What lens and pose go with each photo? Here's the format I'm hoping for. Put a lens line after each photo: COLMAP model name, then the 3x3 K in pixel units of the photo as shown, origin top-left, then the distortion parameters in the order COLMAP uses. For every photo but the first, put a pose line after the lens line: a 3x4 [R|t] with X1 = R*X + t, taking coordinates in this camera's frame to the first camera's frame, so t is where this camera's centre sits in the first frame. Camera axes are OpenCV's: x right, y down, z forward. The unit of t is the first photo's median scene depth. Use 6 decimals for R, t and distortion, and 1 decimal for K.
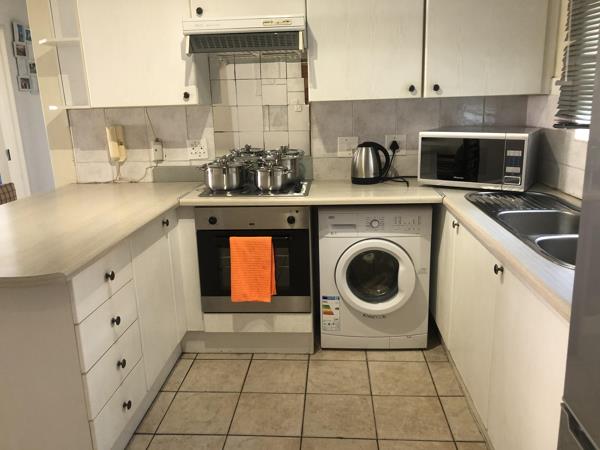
lens RADIAL K [[488.7, 0, 300.0], [0, 488.7, 225.0], [0, 0, 1]] dist [0.000441, 0.002884]
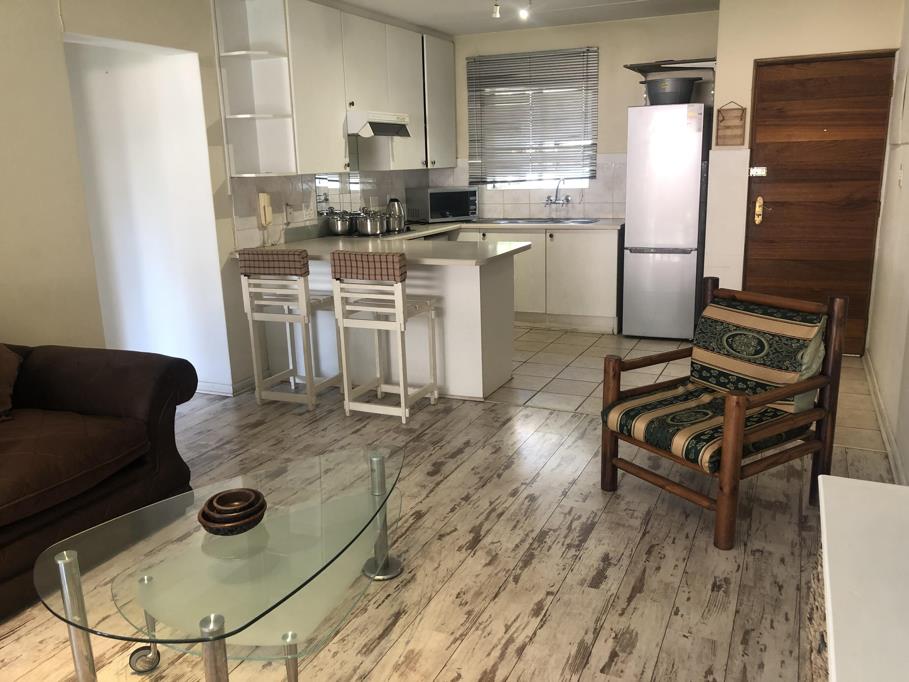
lens RADIAL K [[740.4, 0, 454.5], [0, 740.4, 341.0], [0, 0, 1]] dist [0.000441, 0.002884]
pose [[0.346544, -0.201195, 0.916203, -1.791371], [0.249375, 0.961340, 0.116783, 0.025769], [-0.904278, 0.188007, 0.383320, 0.054078]]
